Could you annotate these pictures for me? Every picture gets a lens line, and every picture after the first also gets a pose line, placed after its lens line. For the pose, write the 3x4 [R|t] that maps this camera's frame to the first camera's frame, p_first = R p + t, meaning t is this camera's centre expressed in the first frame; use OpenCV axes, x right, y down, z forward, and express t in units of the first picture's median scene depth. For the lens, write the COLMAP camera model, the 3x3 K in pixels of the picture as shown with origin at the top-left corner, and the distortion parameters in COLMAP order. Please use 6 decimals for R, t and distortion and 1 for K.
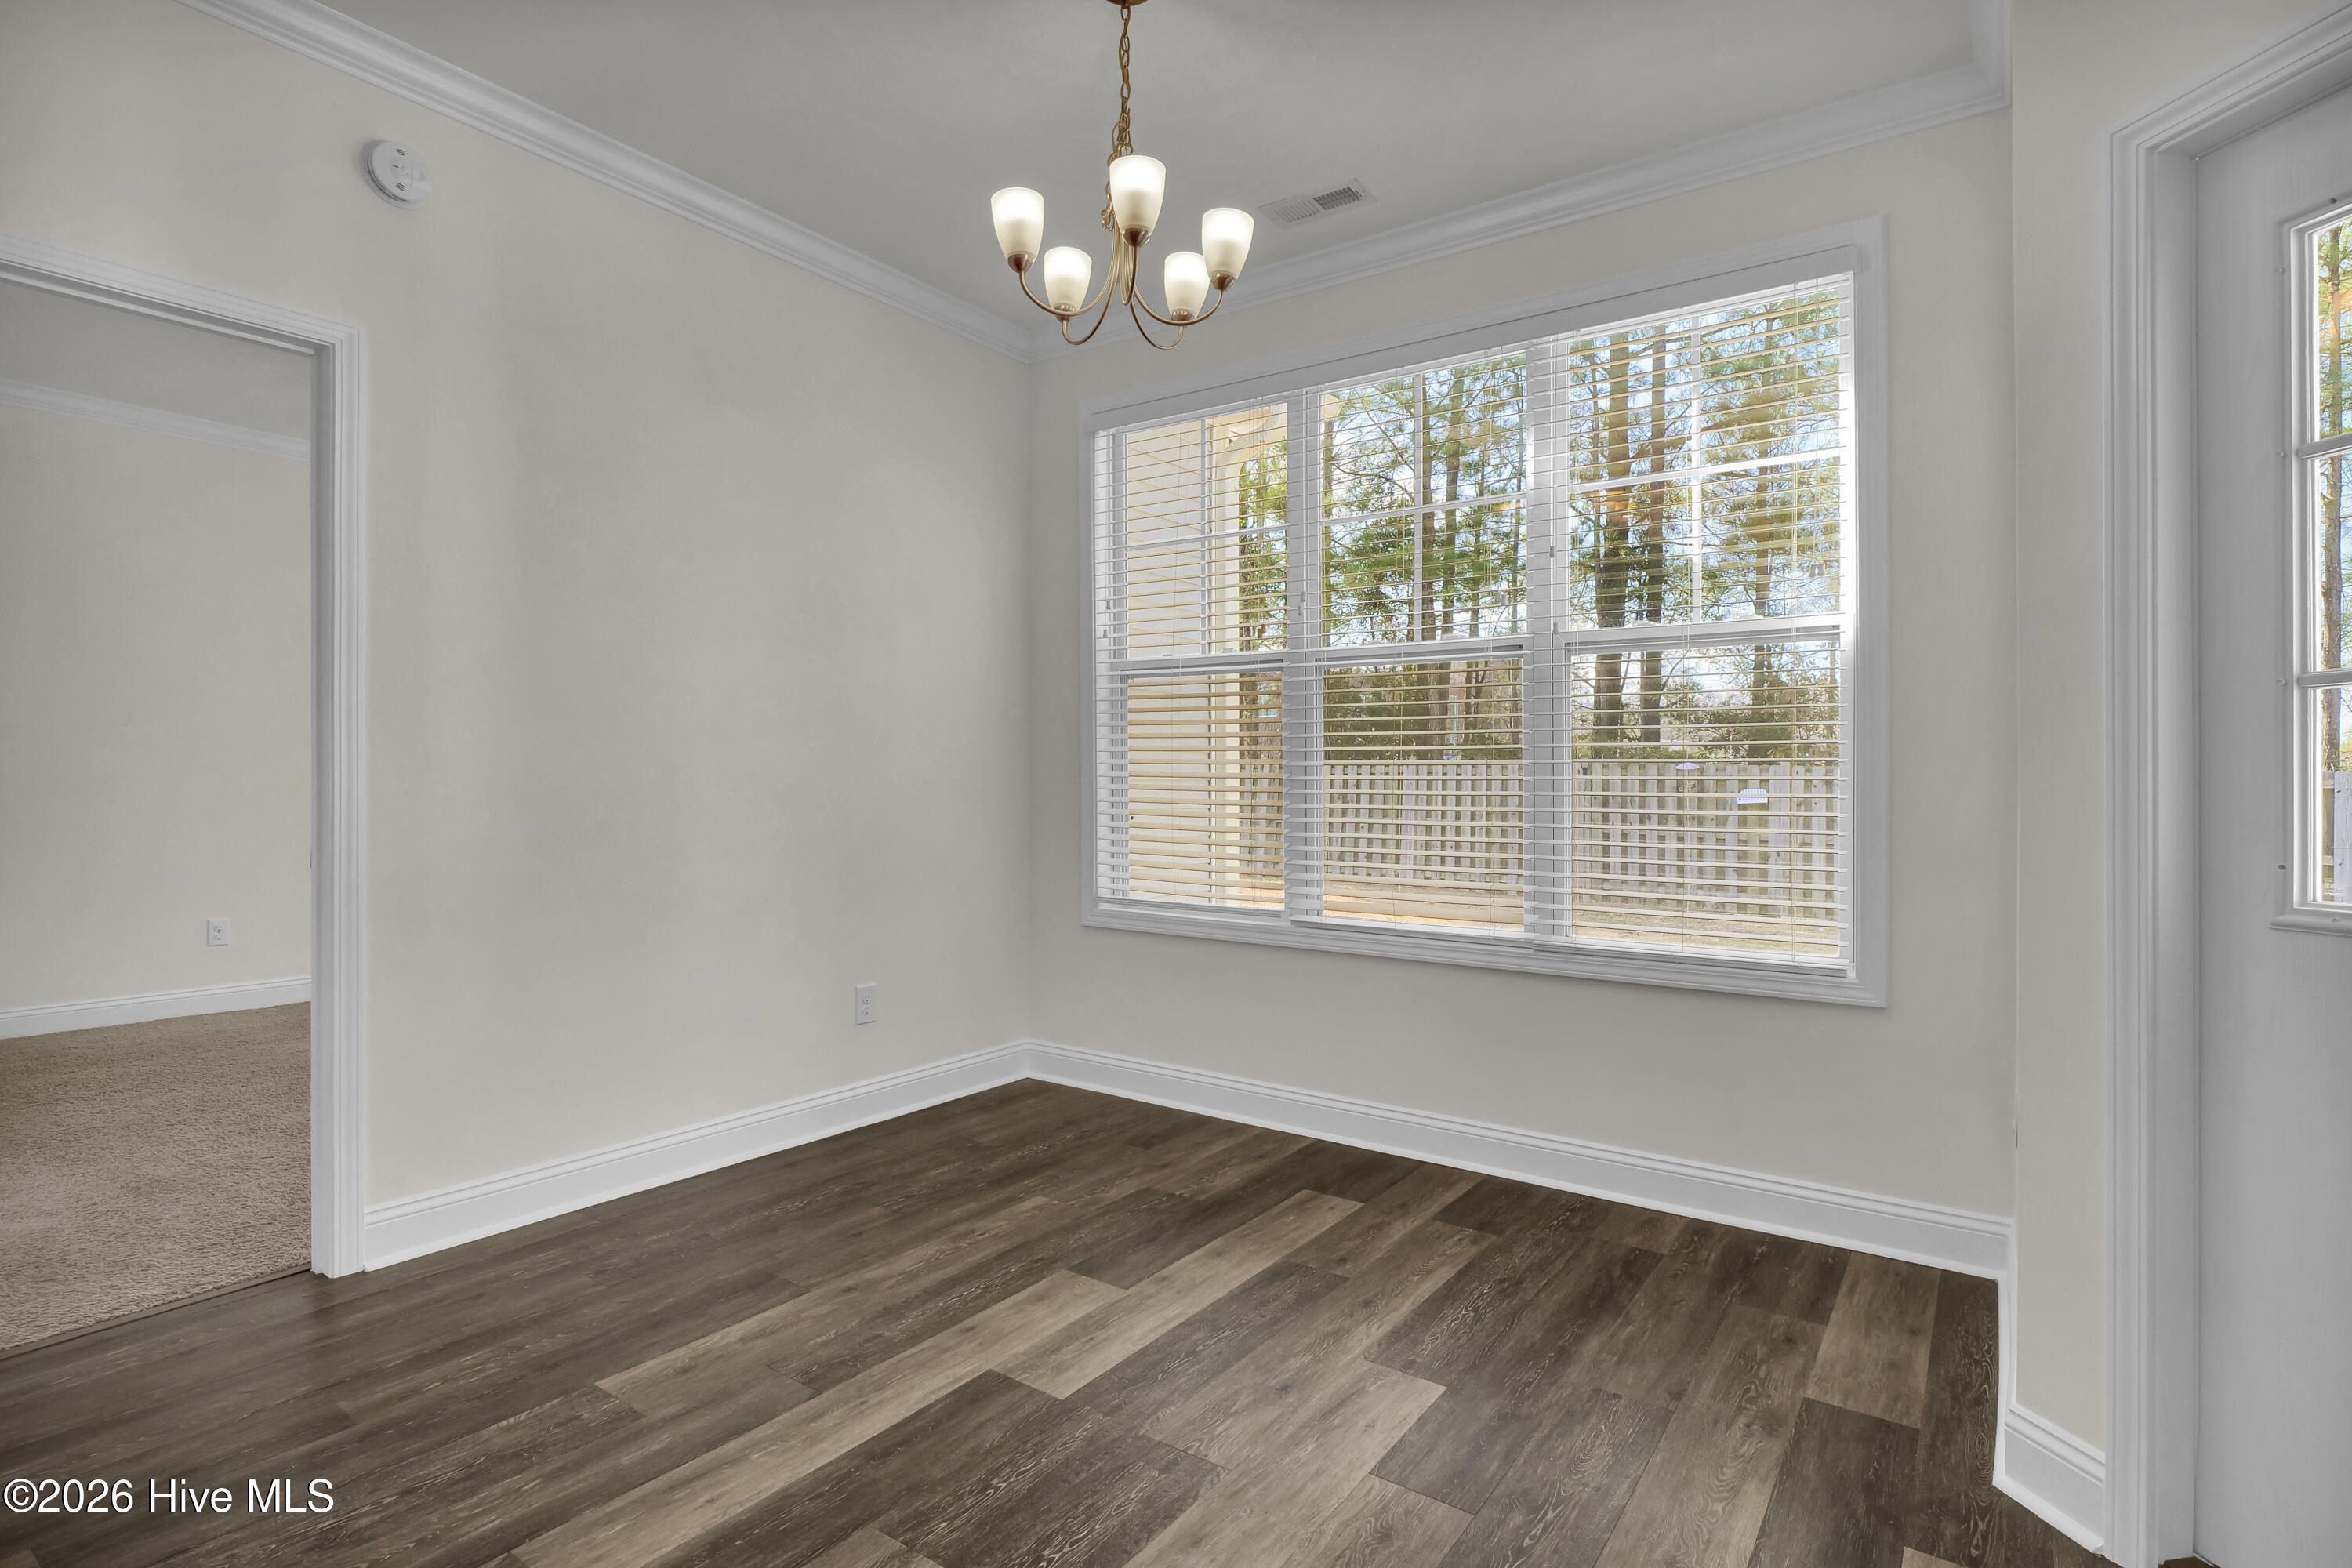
lens RADIAL K [[1164.6, 0, 1156.1], [0, 1164.6, 778.6], [0, 0, 1]] dist [-0.014578, 0.002481]
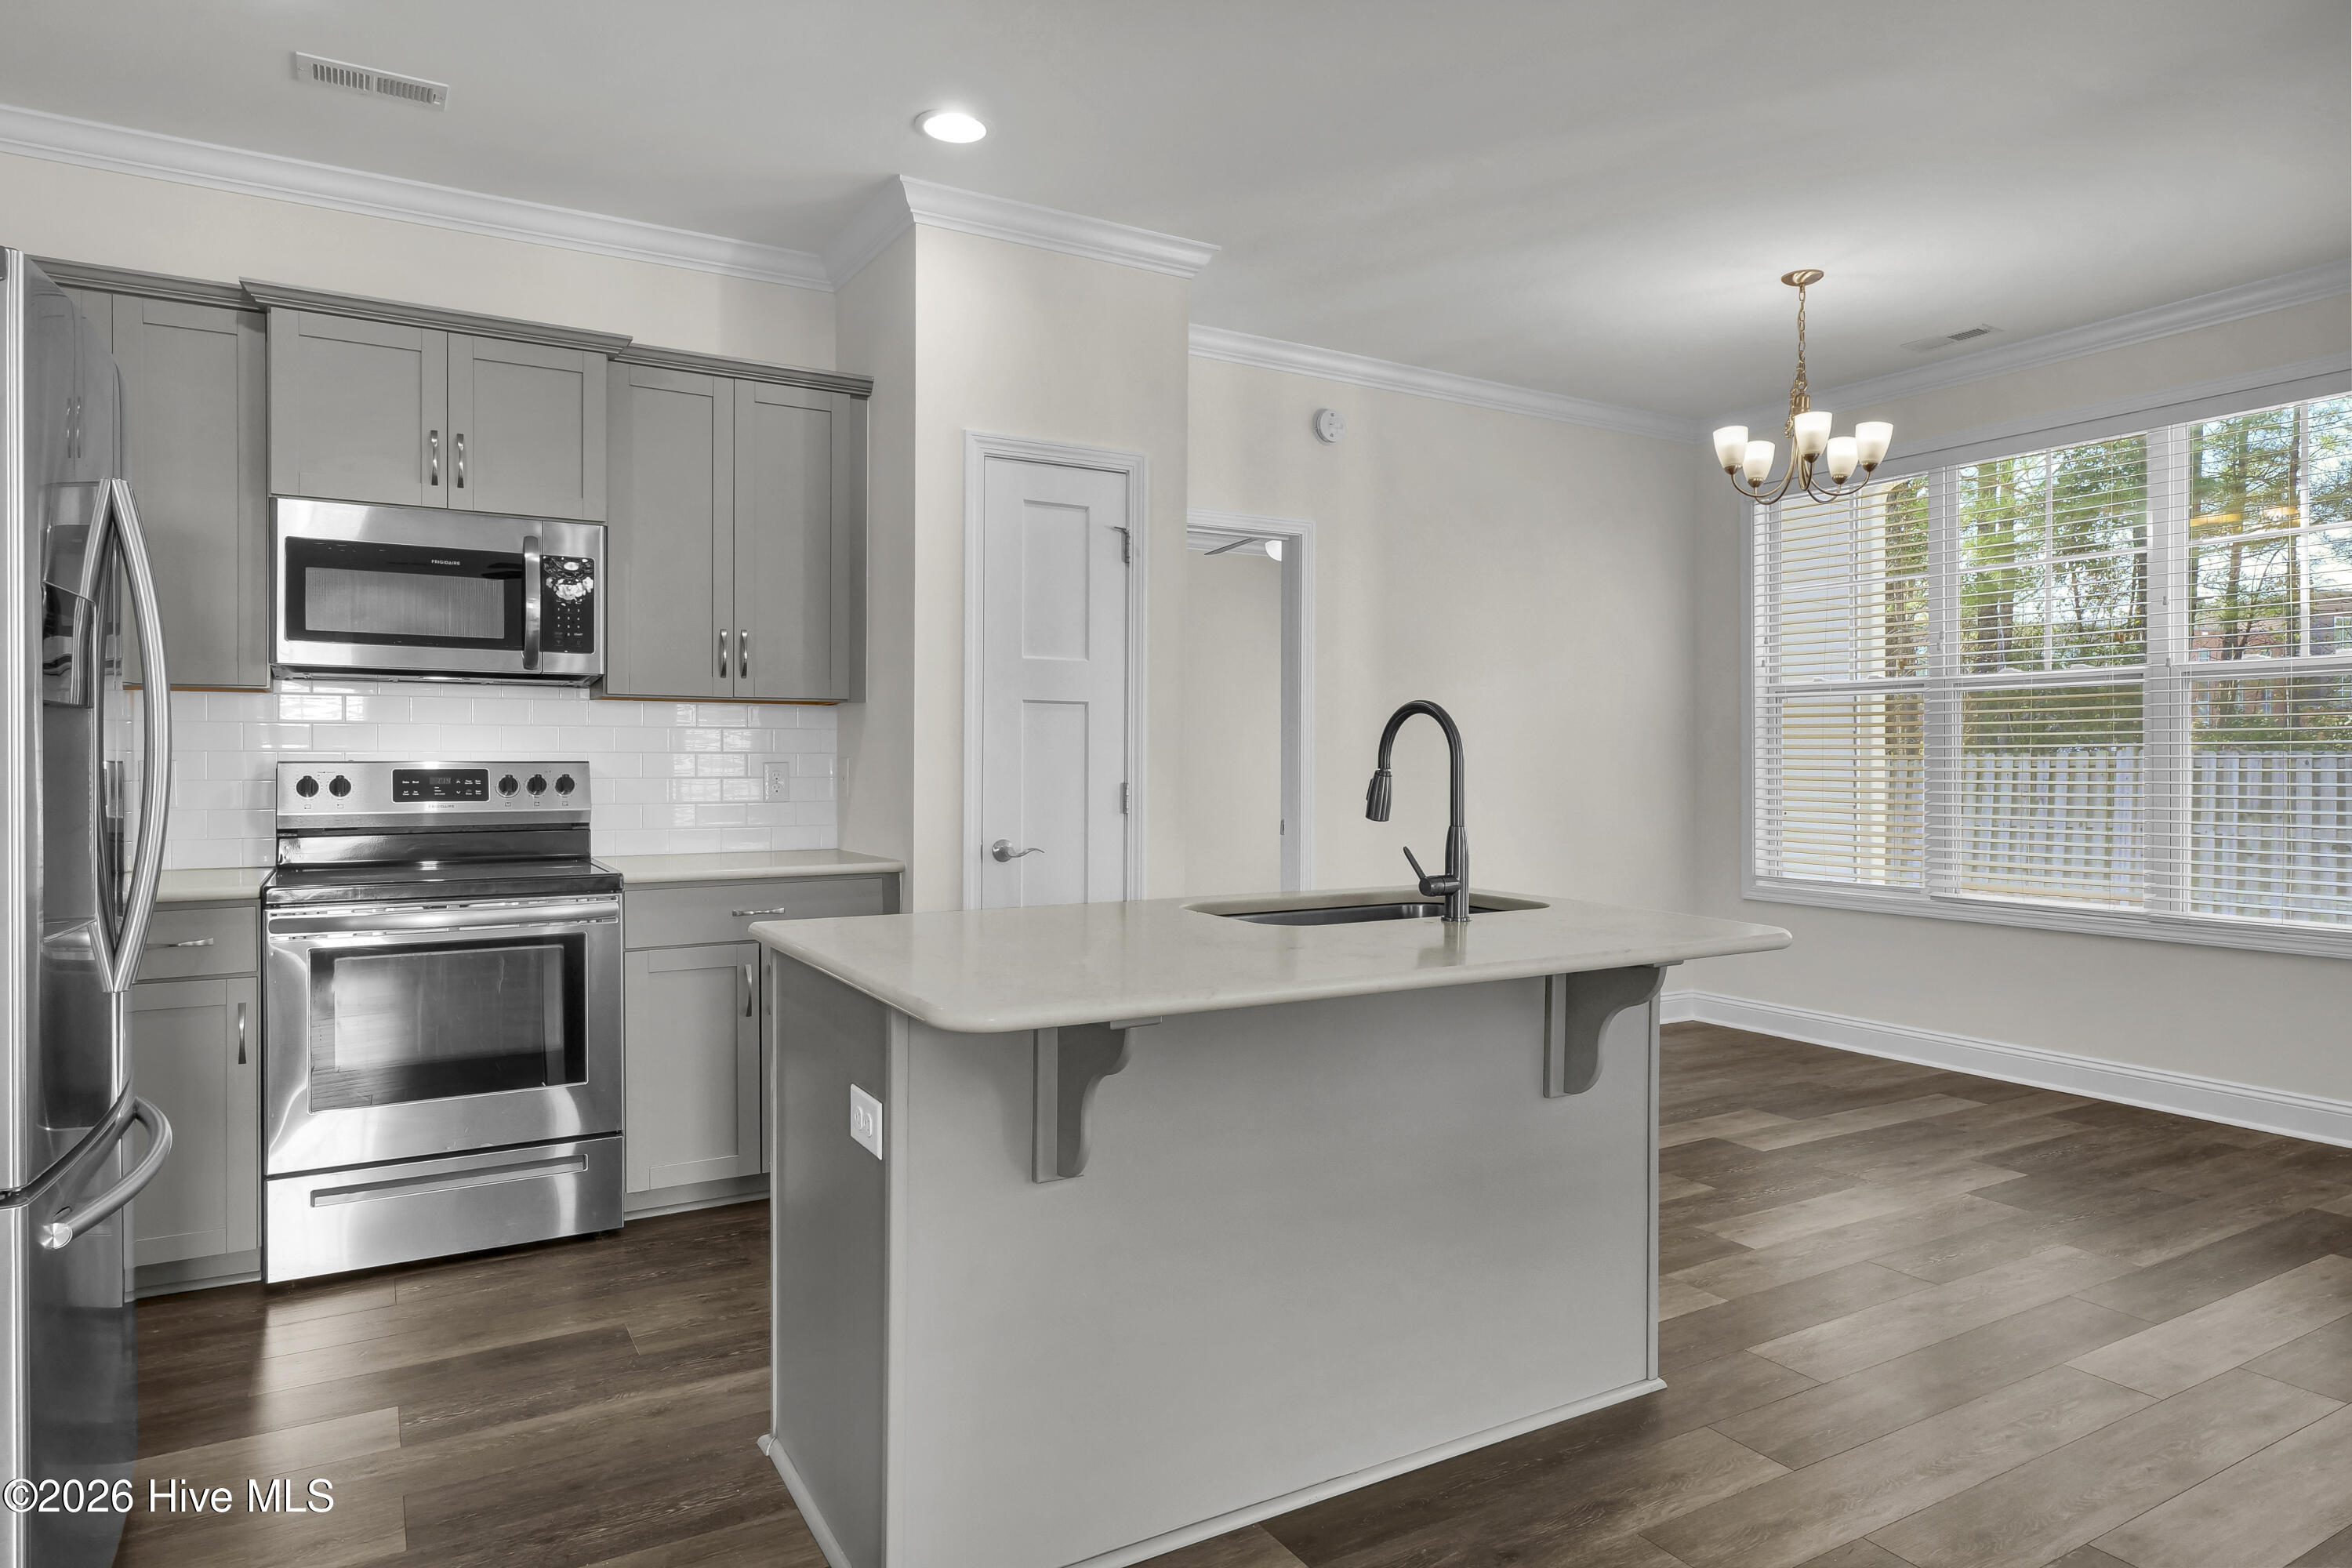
lens RADIAL K [[1372.9, 0, 1170.9], [0, 1372.9, 775.0], [0, 0, 1]] dist [-0.006724, 0.005447]
pose [[0.916200, 0.001623, -0.400719, -0.045246], [-0.000094, 0.999993, 0.003834, -0.013949], [0.400722, -0.003475, 0.916193, -0.743496]]
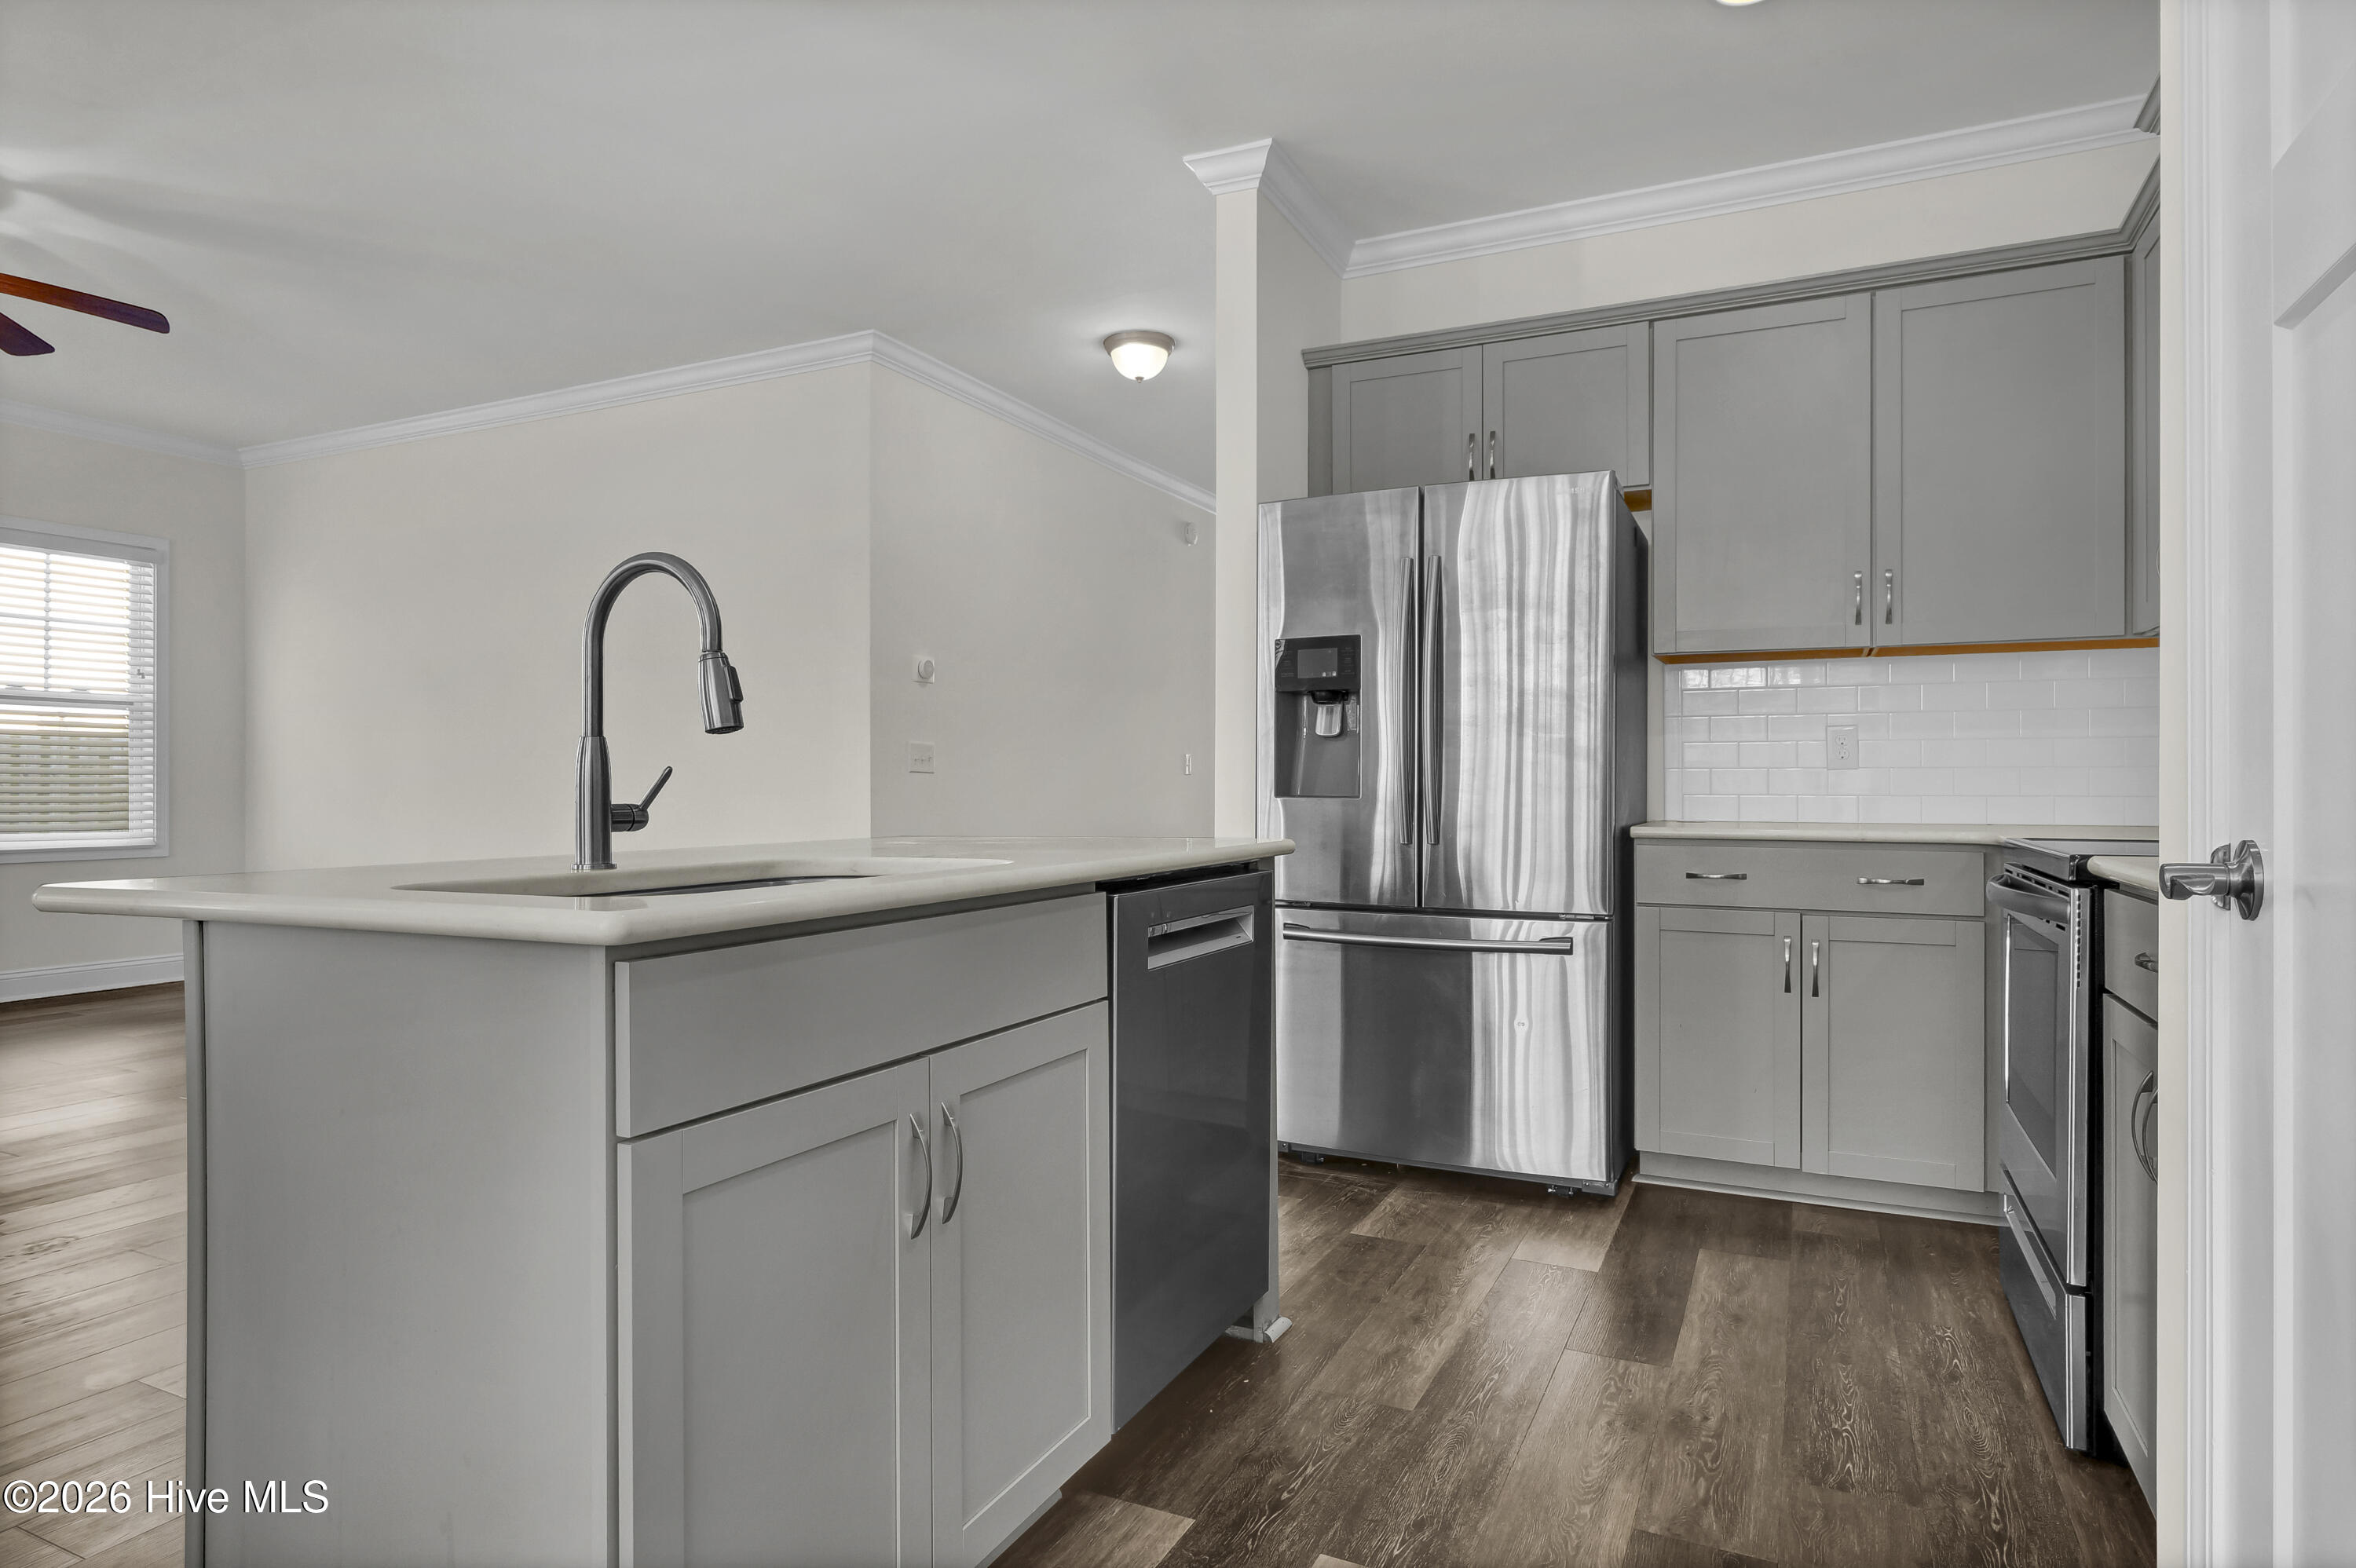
lens RADIAL K [[1290.8, 0, 1176.1], [0, 1290.8, 799.1], [0, 0, 1]] dist [-0.013530, -0.003496]
pose [[-0.984038, -0.000527, -0.177957, -0.334441], [-0.003626, 0.999847, 0.017090, 0.029714], [0.177921, 0.017462, -0.983890, 0.511838]]
